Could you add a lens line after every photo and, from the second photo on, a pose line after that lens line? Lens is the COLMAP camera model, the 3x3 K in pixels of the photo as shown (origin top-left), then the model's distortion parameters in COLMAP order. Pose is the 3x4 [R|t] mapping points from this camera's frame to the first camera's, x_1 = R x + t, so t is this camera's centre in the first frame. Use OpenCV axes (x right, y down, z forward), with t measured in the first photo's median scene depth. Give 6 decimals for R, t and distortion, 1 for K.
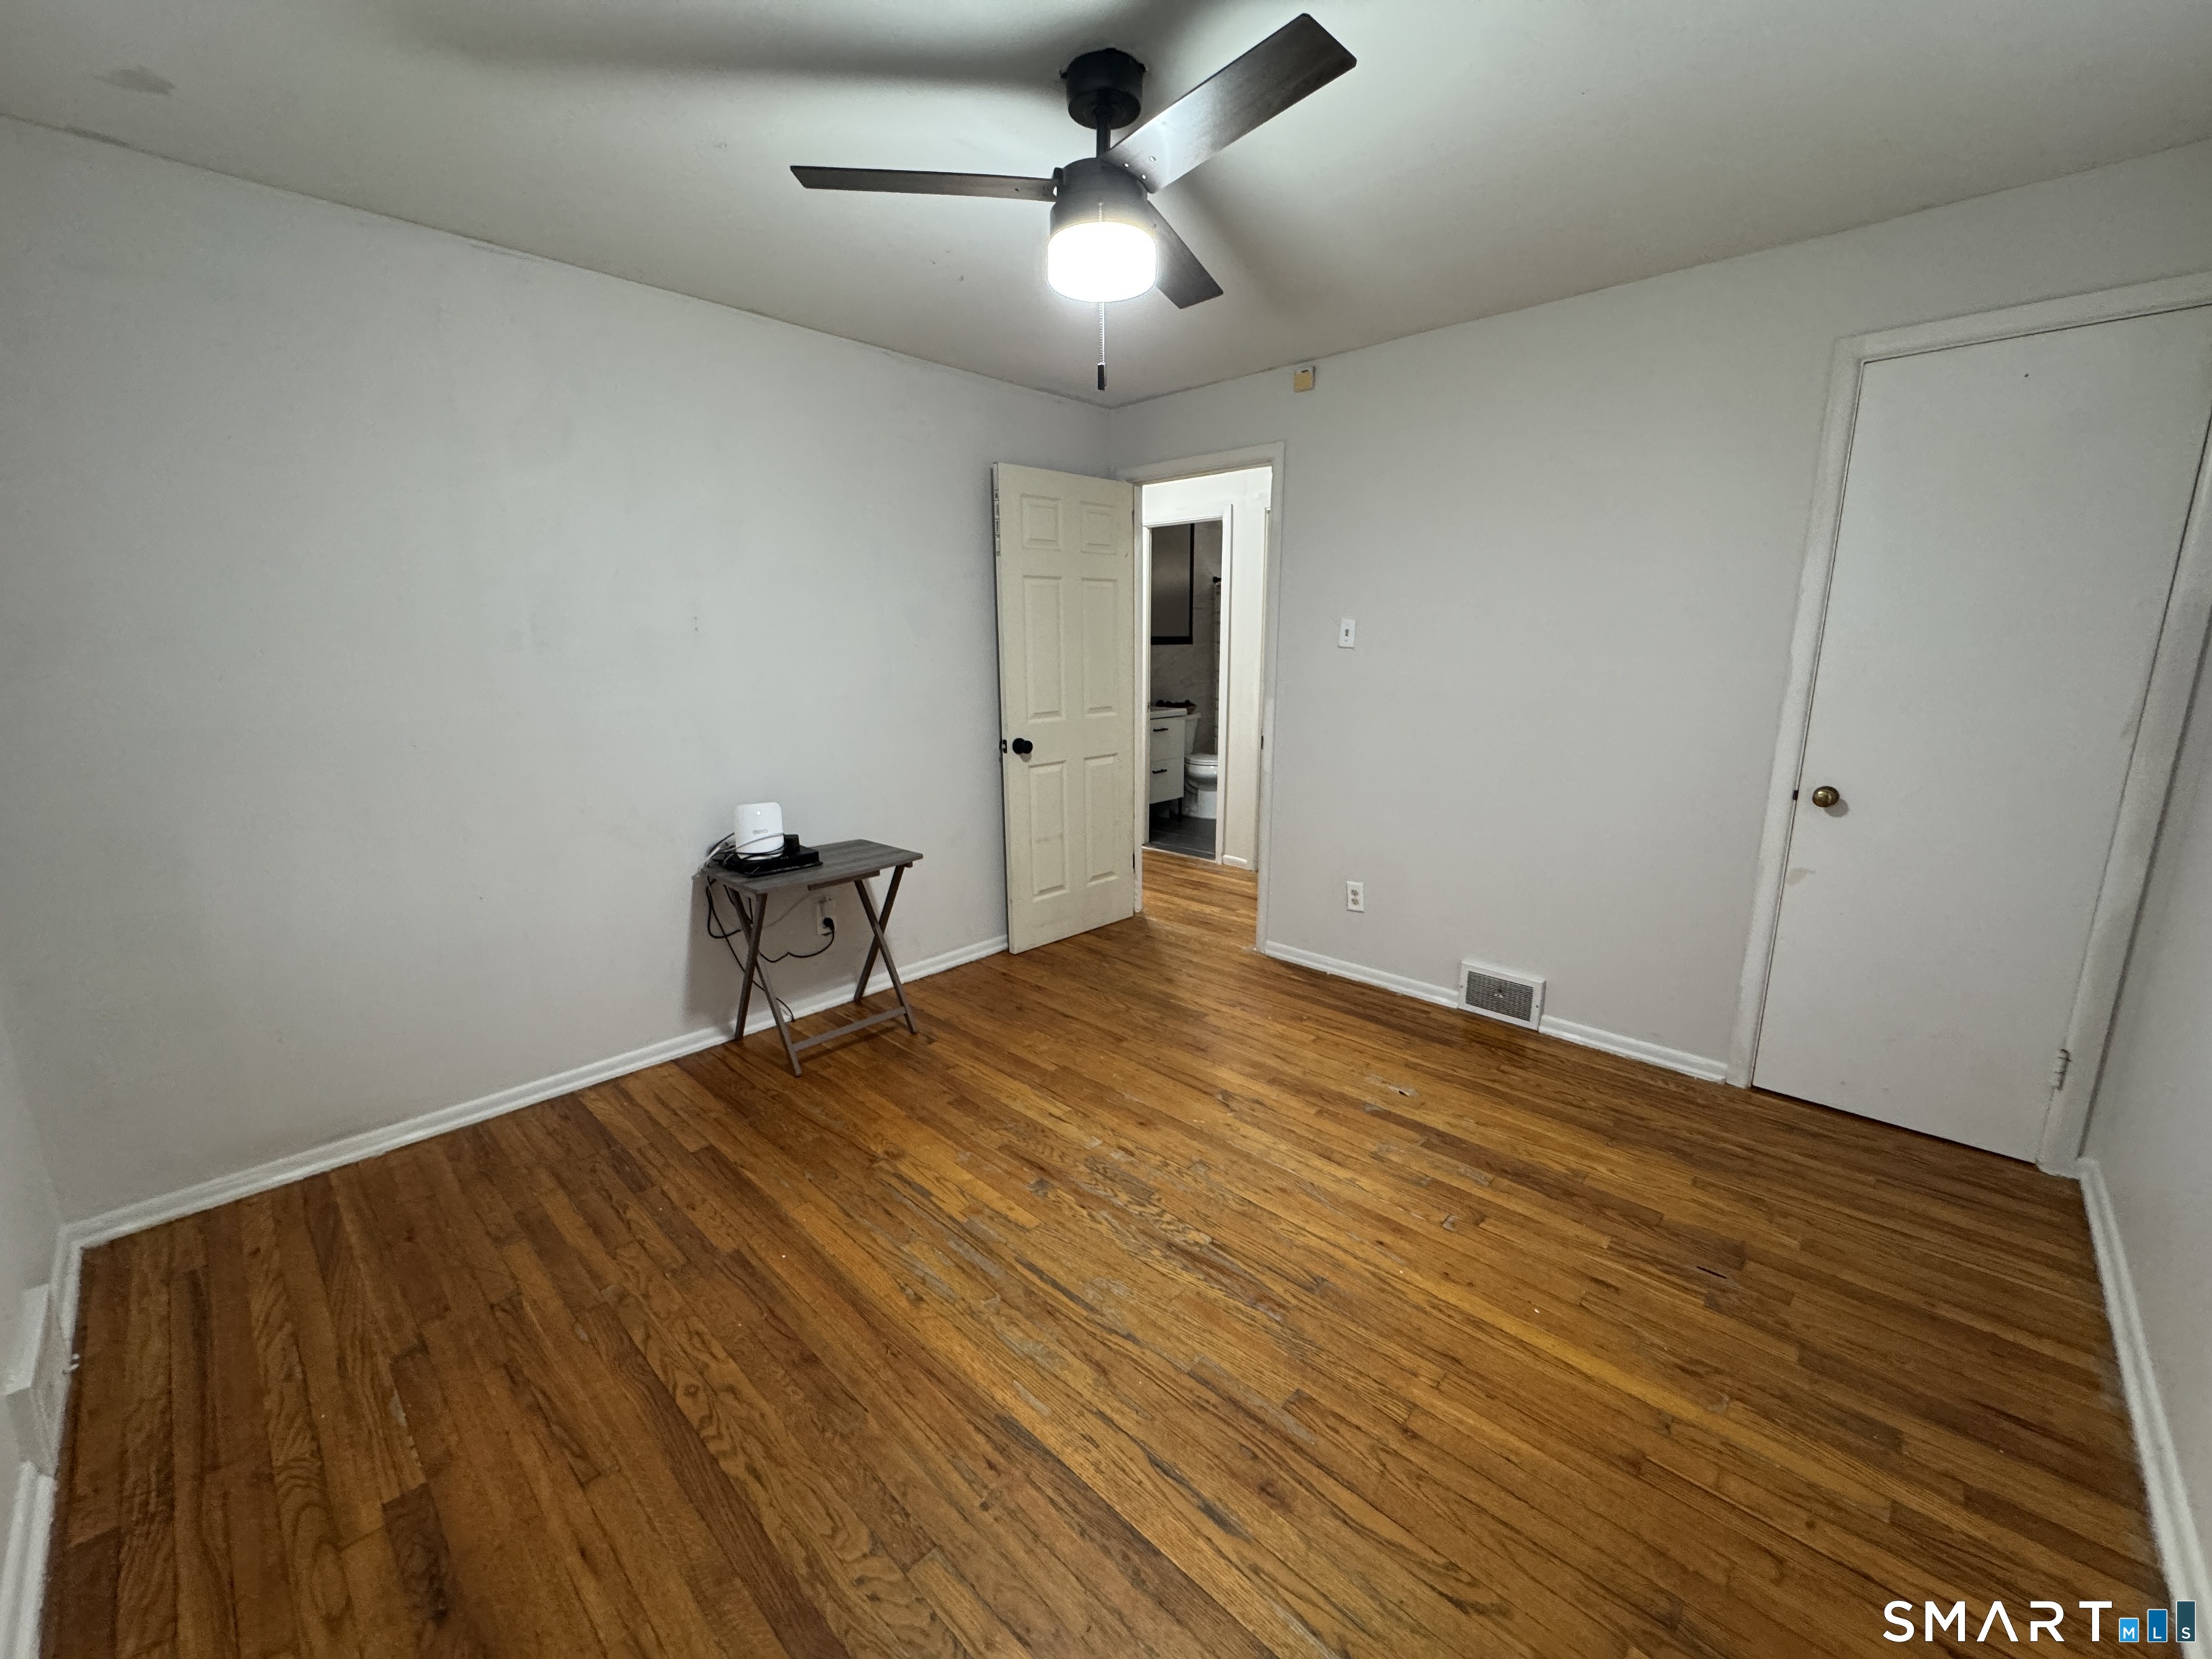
lens RADIAL K [[889.3, 0, 1106.7], [0, 889.3, 825.6], [0, 0, 1]] dist [-0.003103, -0.000087]
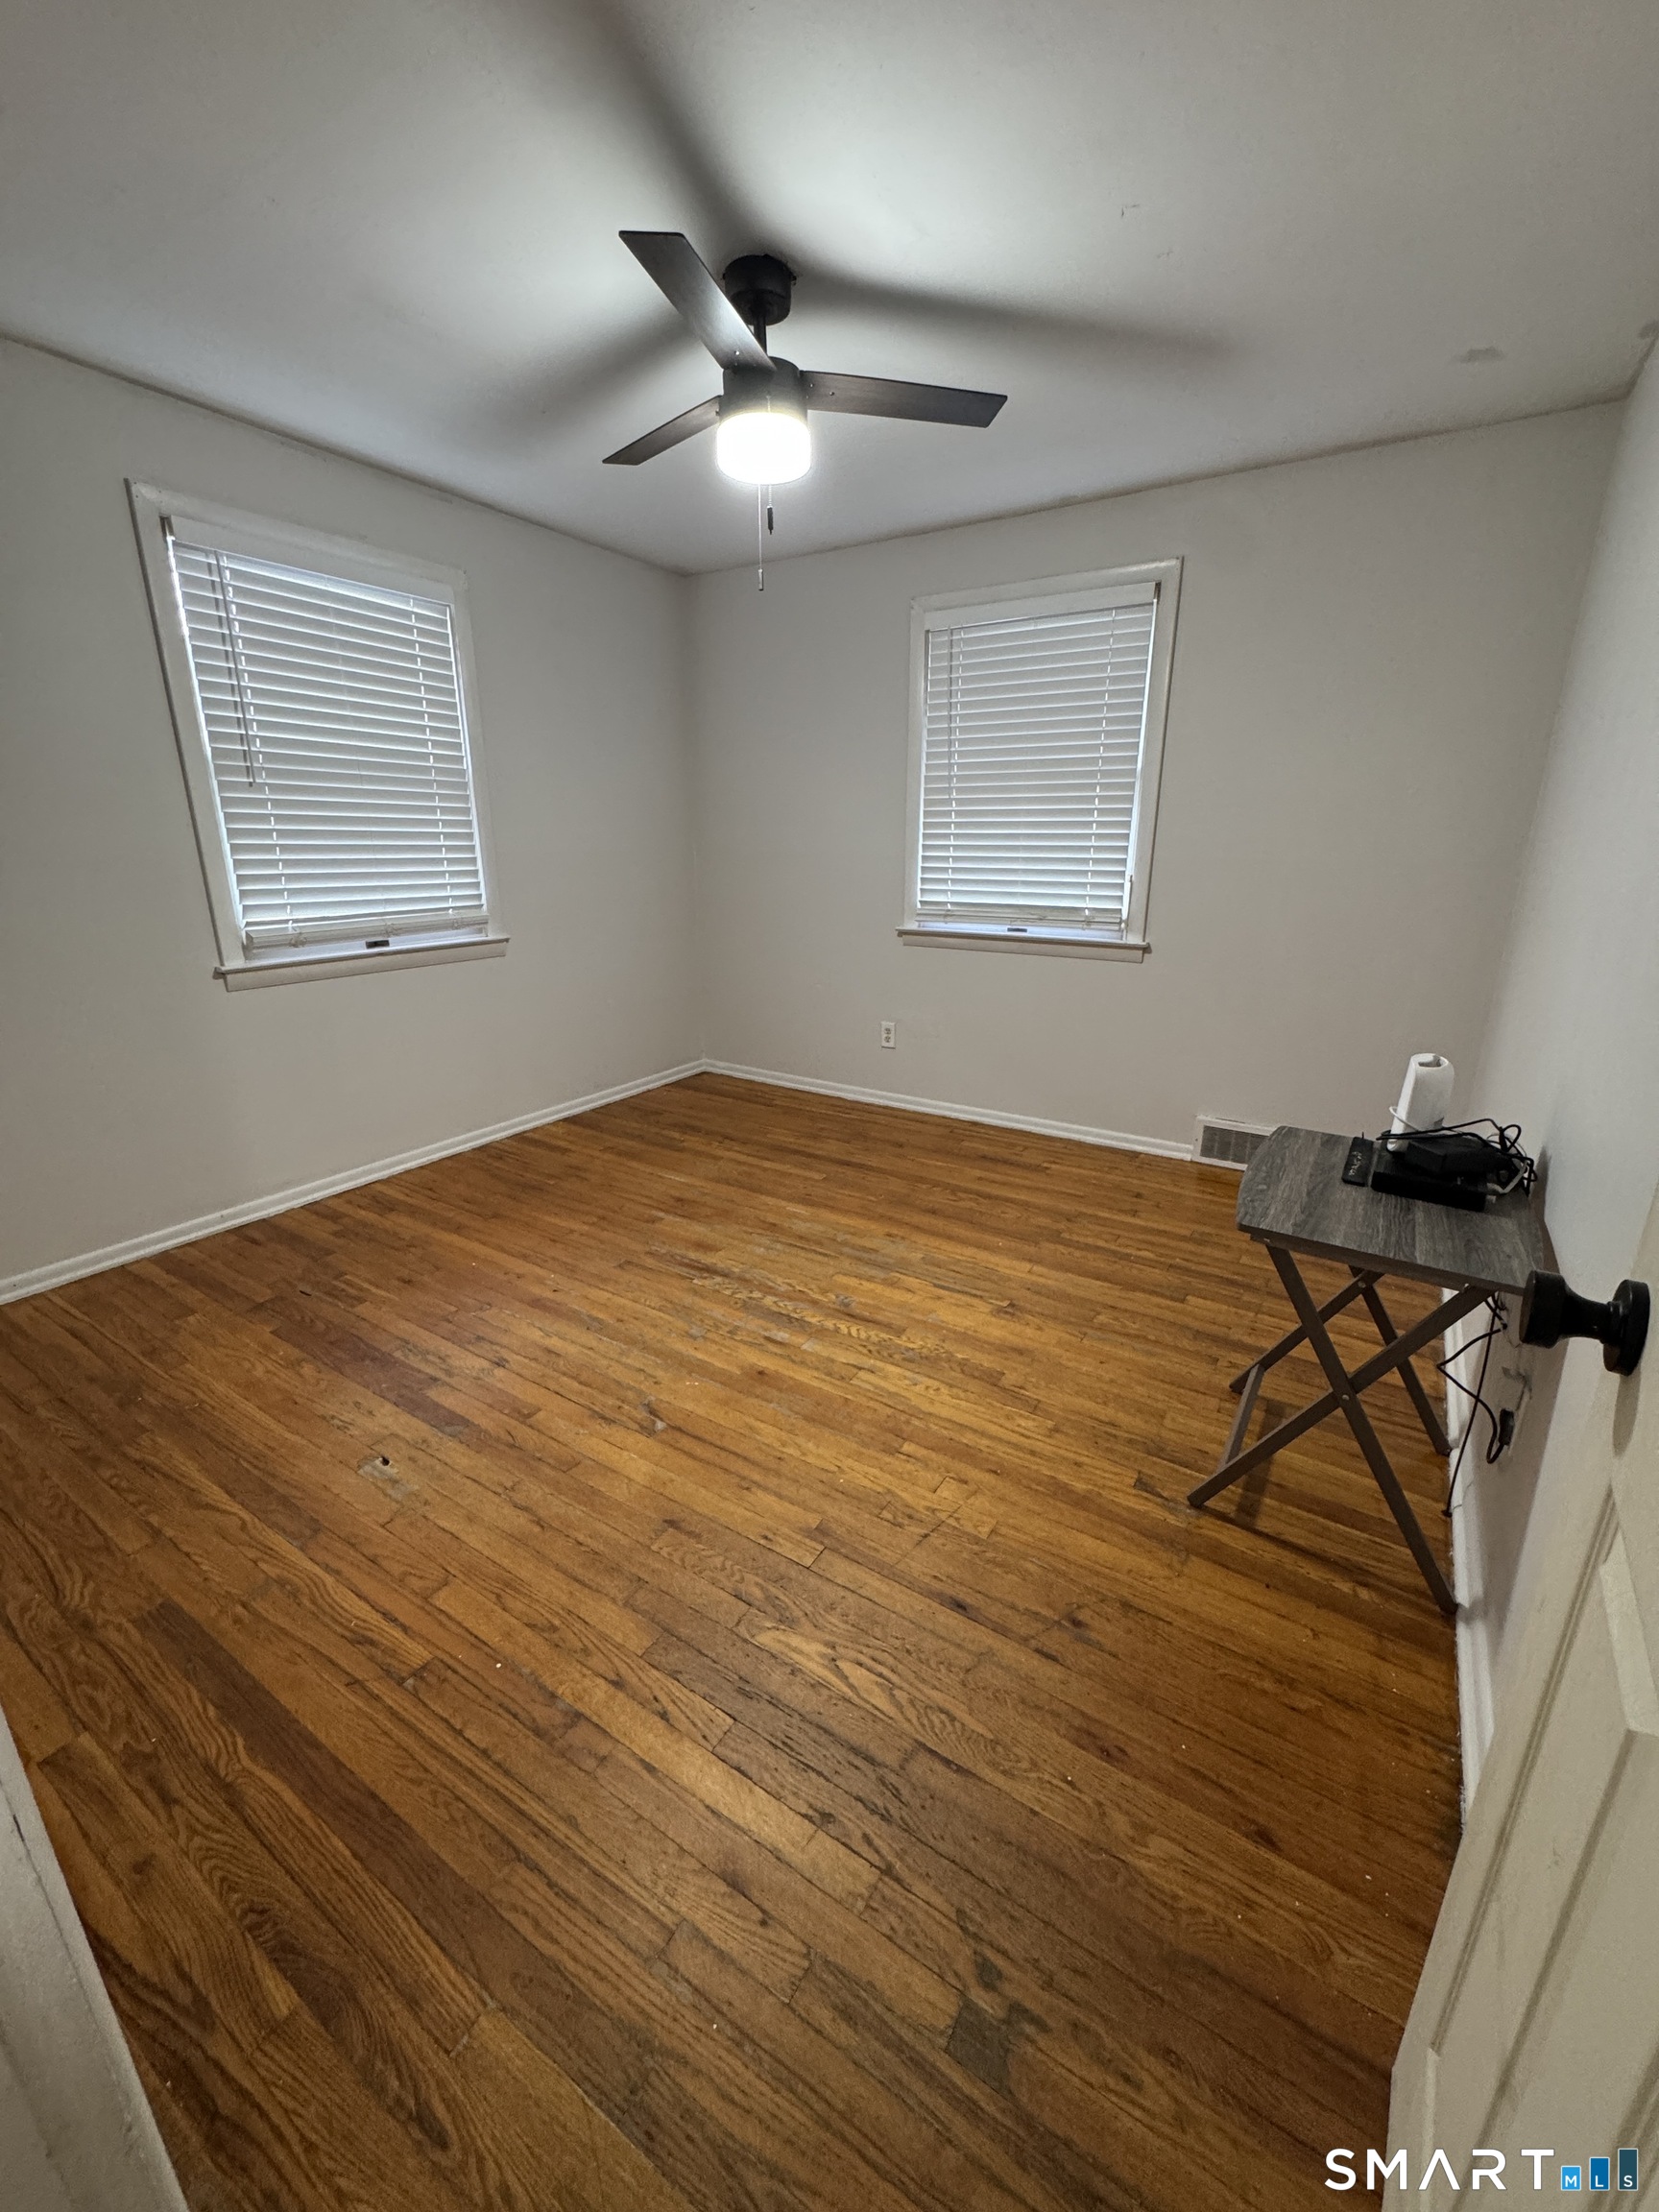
lens RADIAL K [[889.3, 0, 833.3], [0, 889.3, 1108.2], [0, 0, 1]] dist [-0.003103, -0.000087]
pose [[-0.981574, 0.057510, -0.182223, 0.127456], [-0.039678, 0.871503, 0.488783, -0.342185], [0.186918, 0.487007, -0.853162, 1.840406]]
